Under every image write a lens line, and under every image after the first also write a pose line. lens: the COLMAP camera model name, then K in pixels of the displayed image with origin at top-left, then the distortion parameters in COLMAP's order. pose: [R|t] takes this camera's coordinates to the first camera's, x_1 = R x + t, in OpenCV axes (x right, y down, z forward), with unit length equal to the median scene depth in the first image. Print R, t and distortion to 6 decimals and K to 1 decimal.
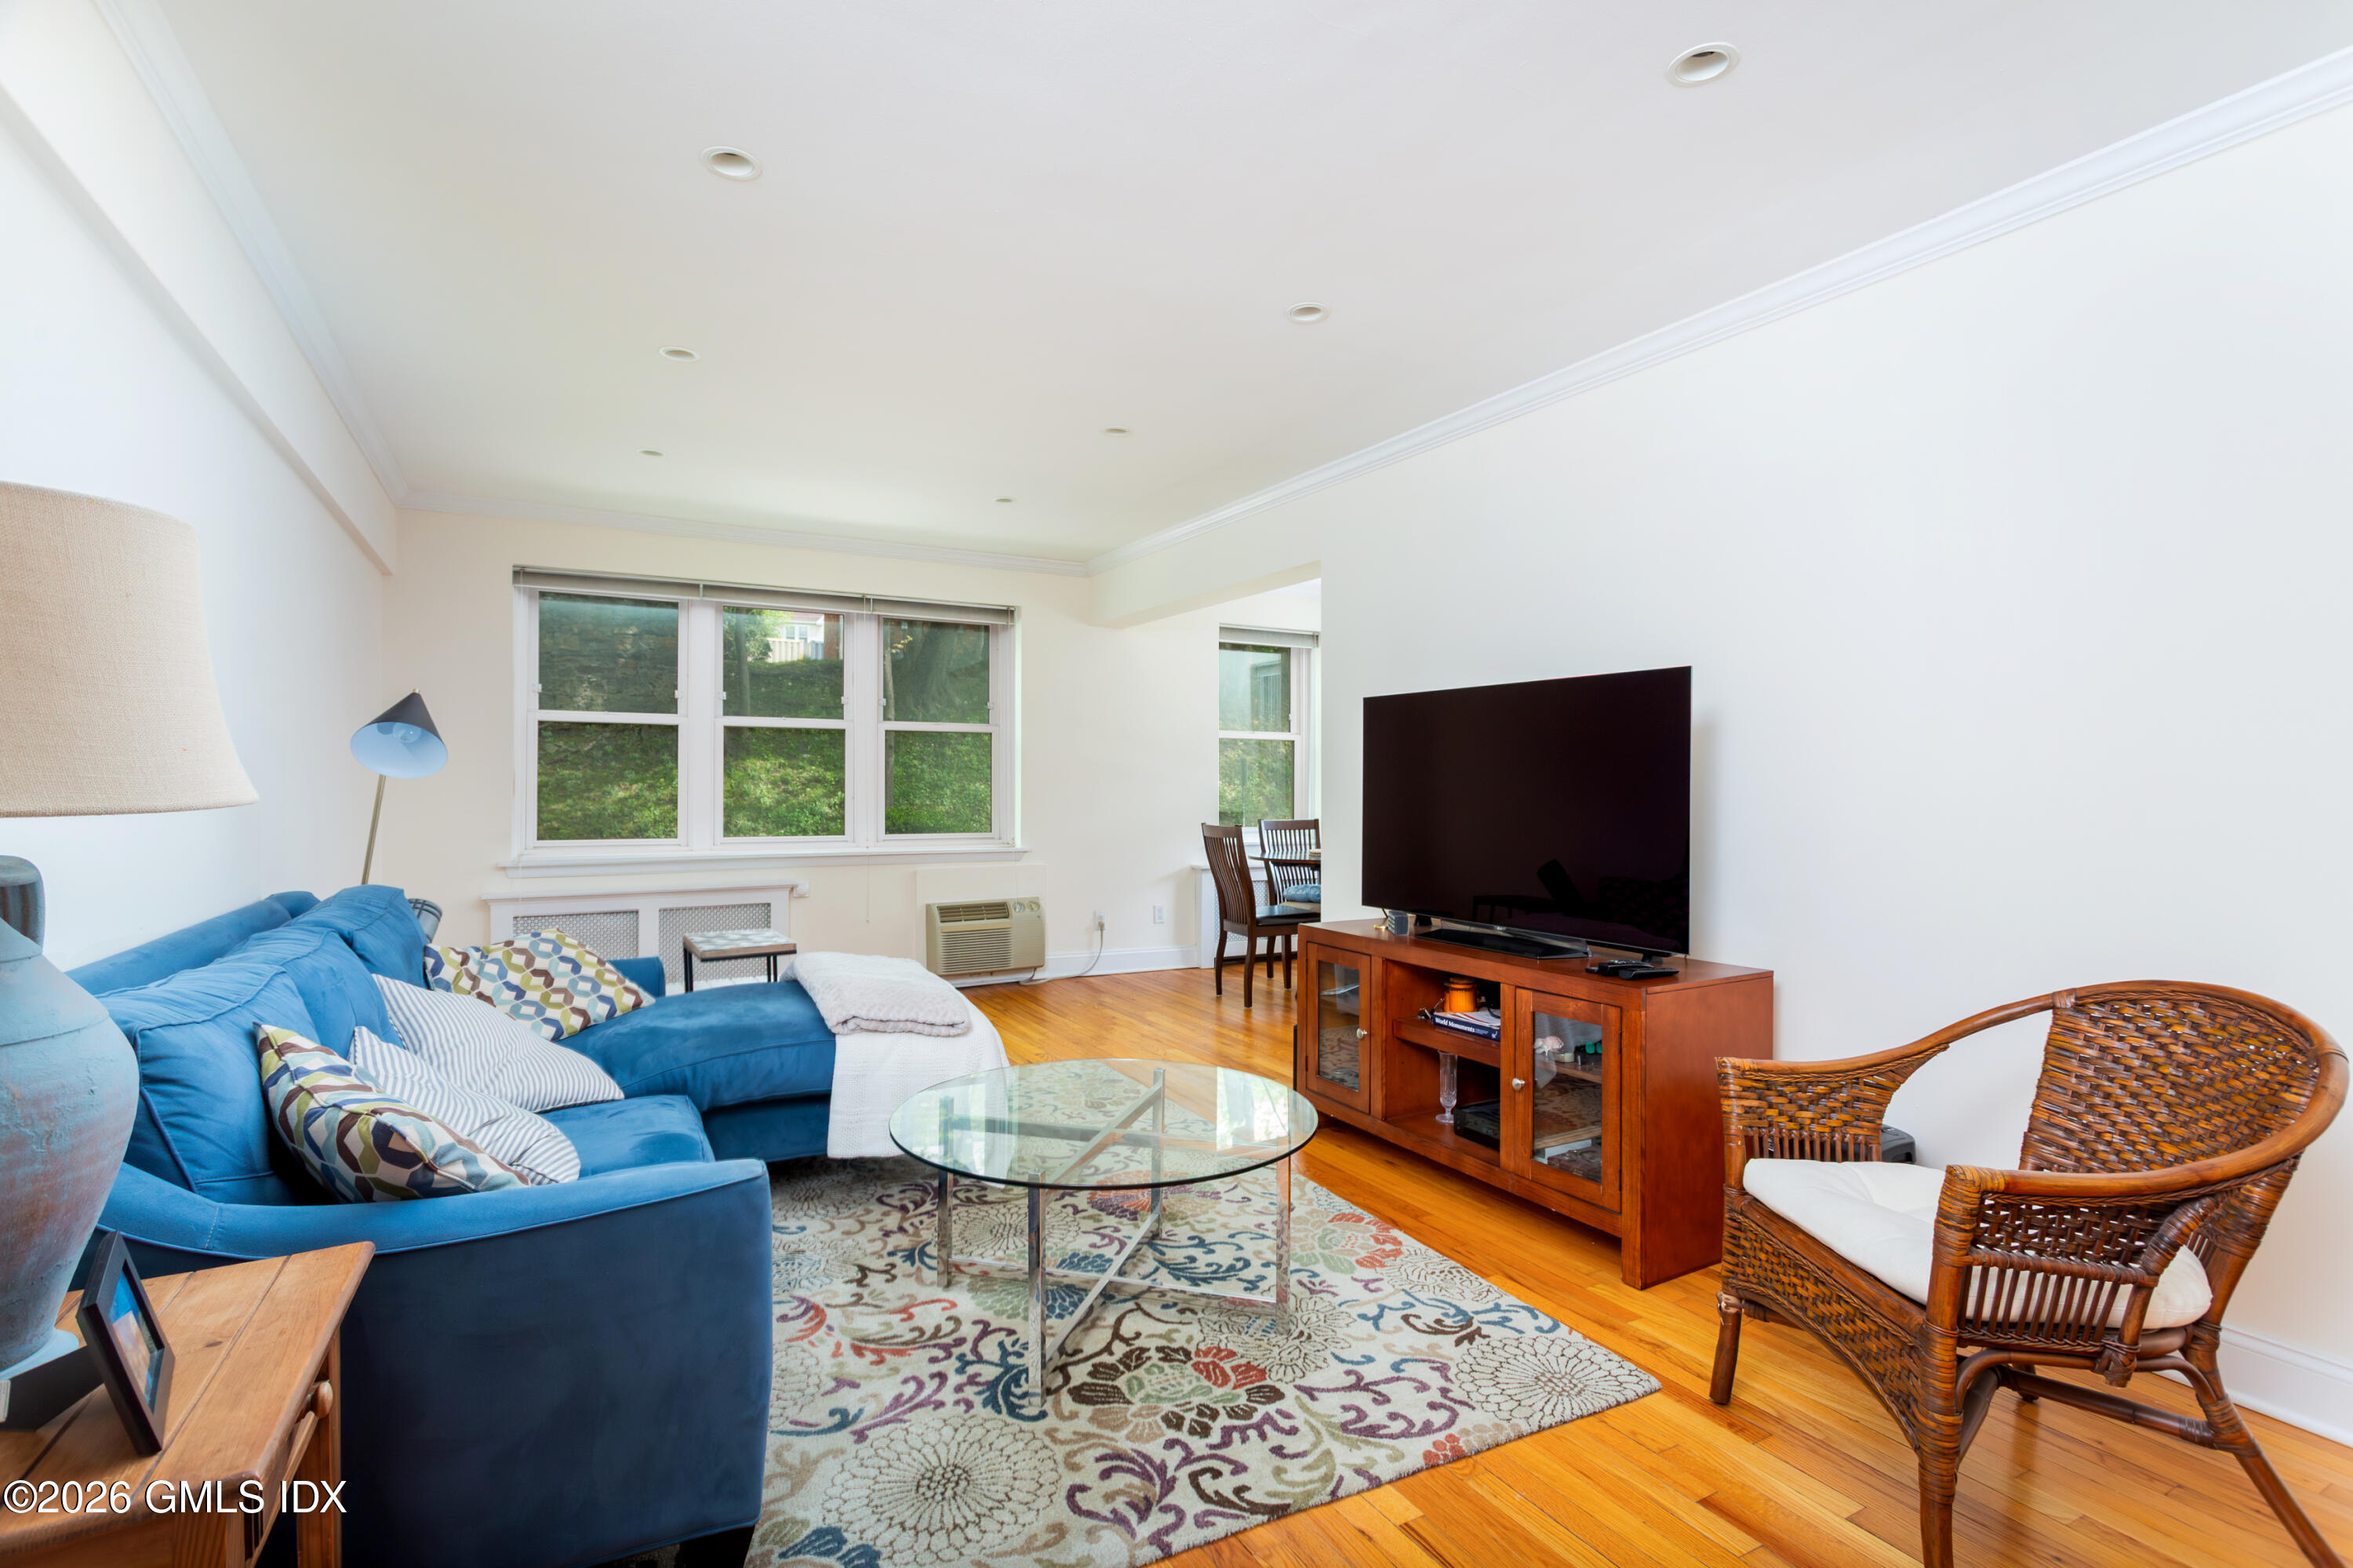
lens RADIAL K [[1116.8, 0, 1178.4], [0, 1116.8, 743.1], [0, 0, 1]] dist [-0.003467, -0.000644]
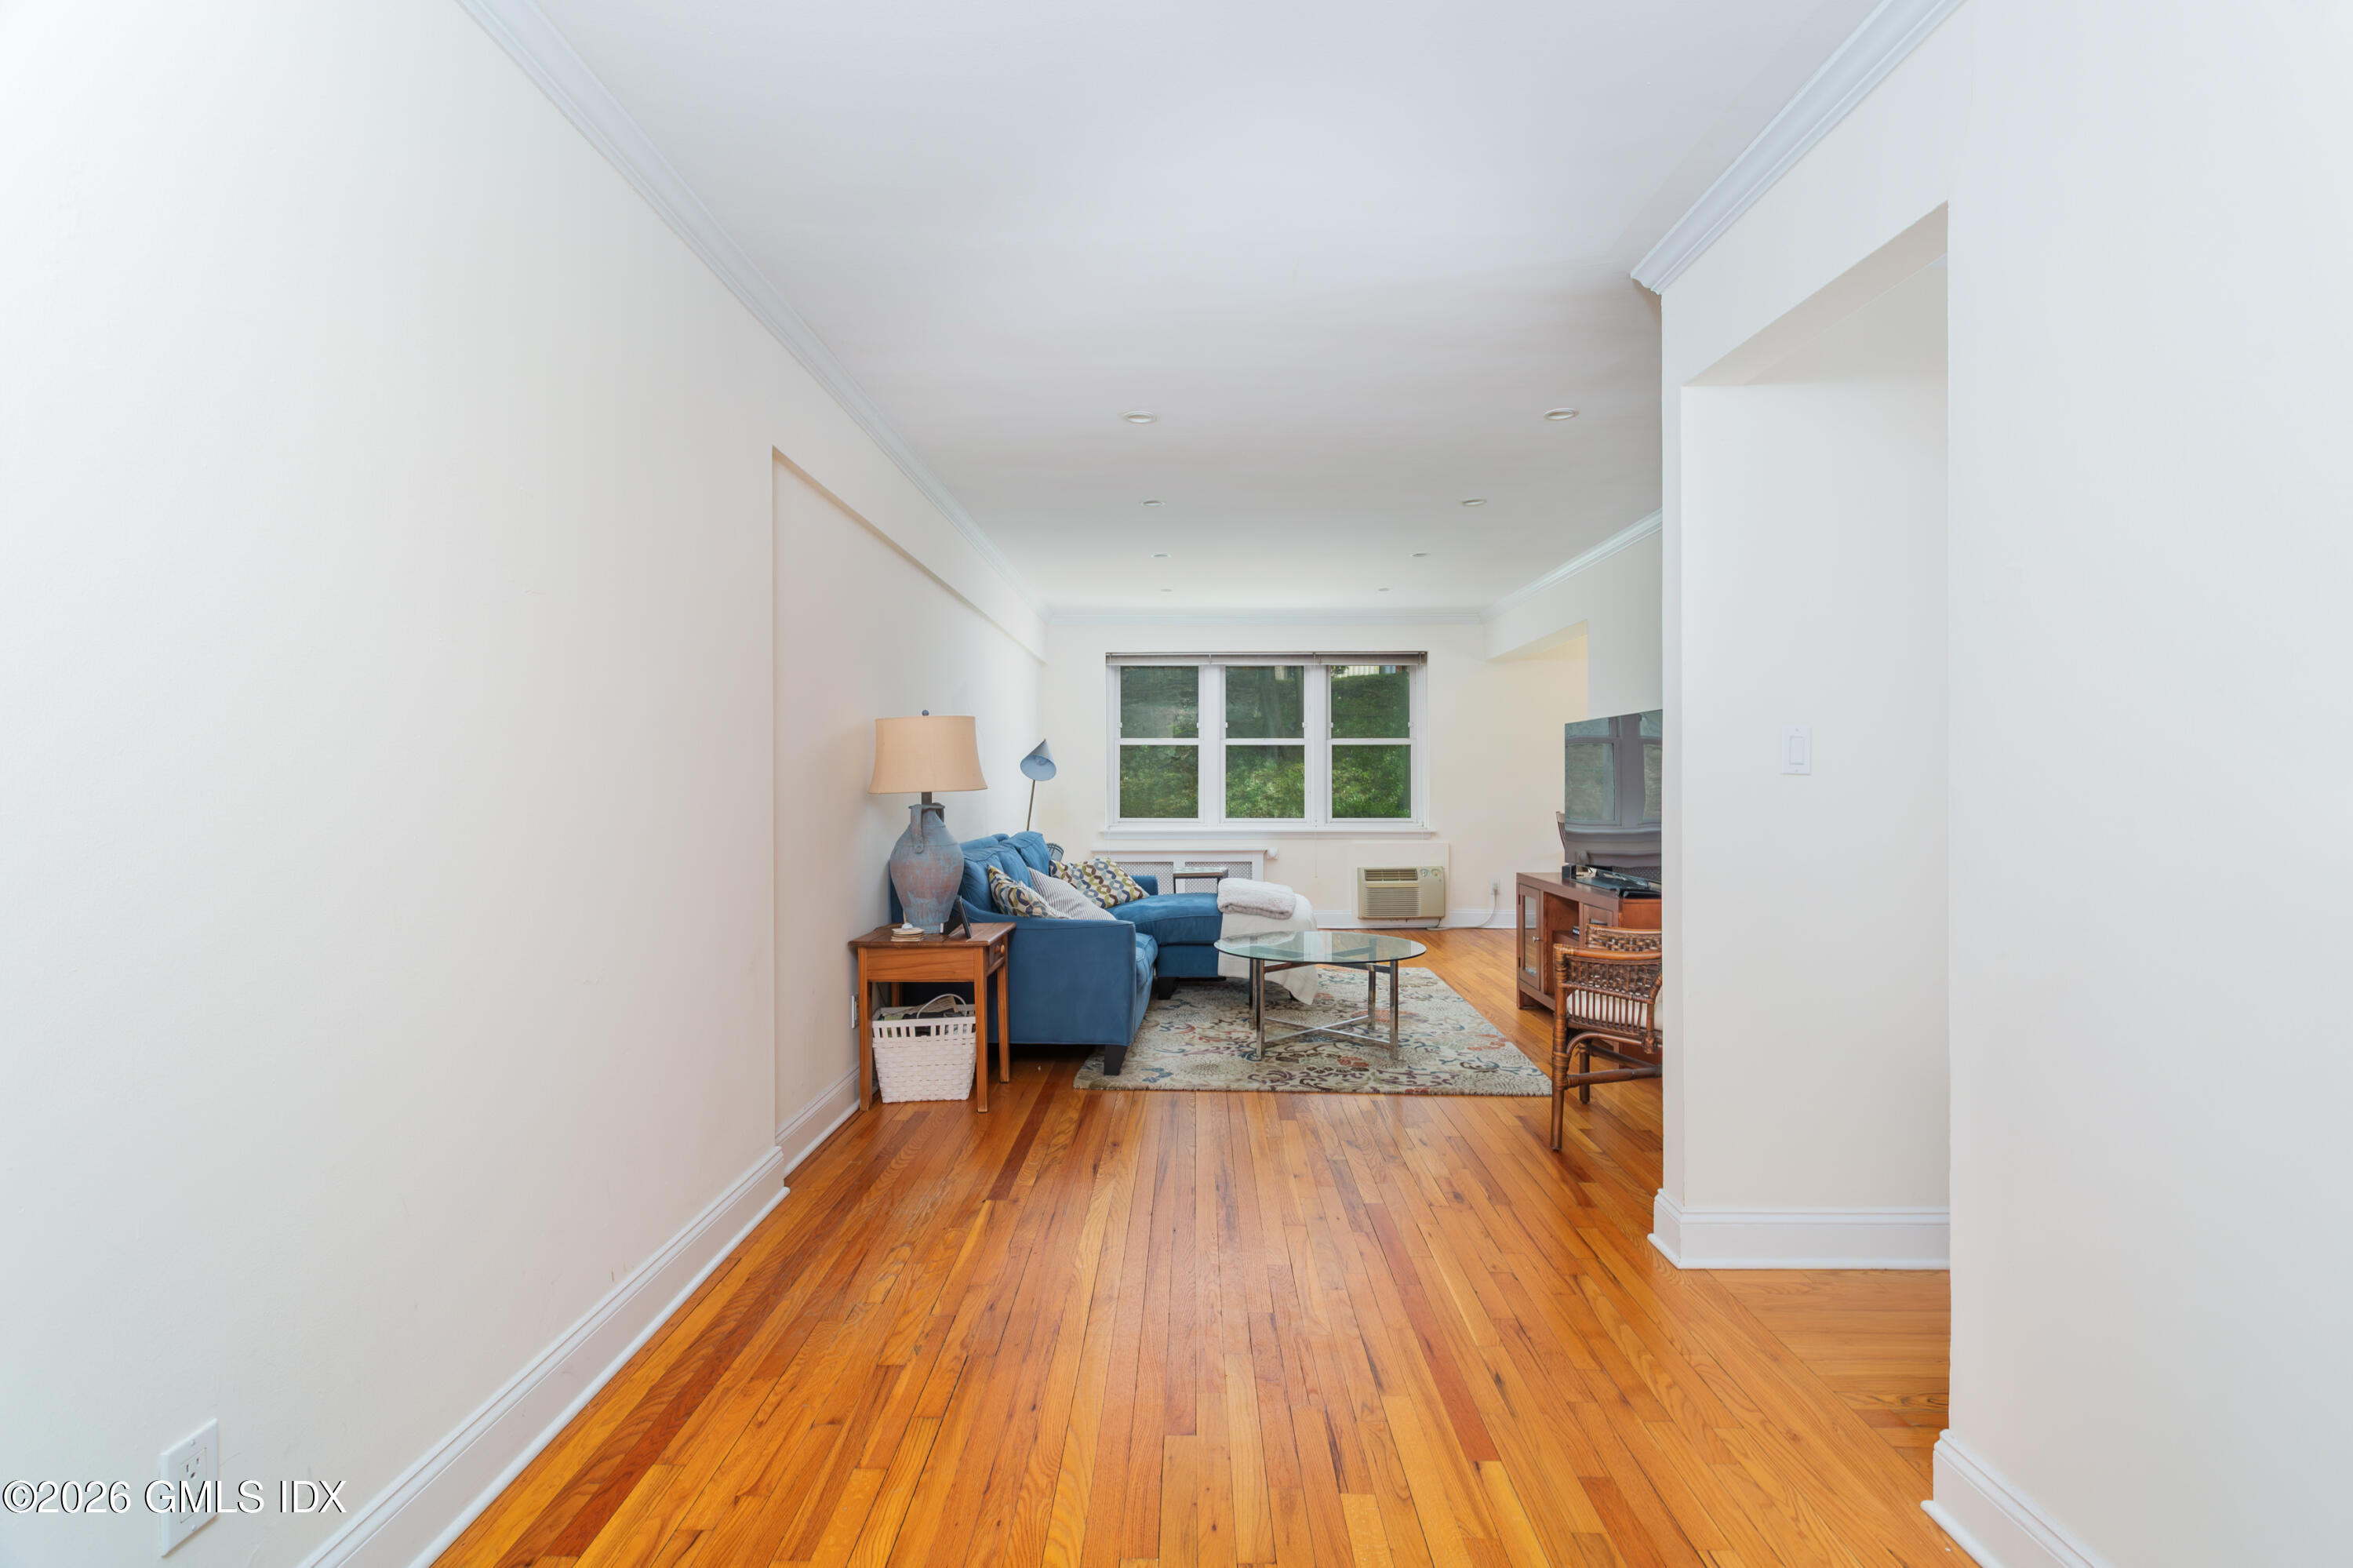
lens RADIAL K [[1134.8, 0, 1176.5], [0, 1134.8, 784.0], [0, 0, 1]] dist [0.000194, 0.000003]
pose [[0.864211, -0.002759, -0.503122, 0.326097], [0.022069, 0.999230, 0.032428, -0.015489], [0.502646, -0.039128, 0.863607, -0.389737]]
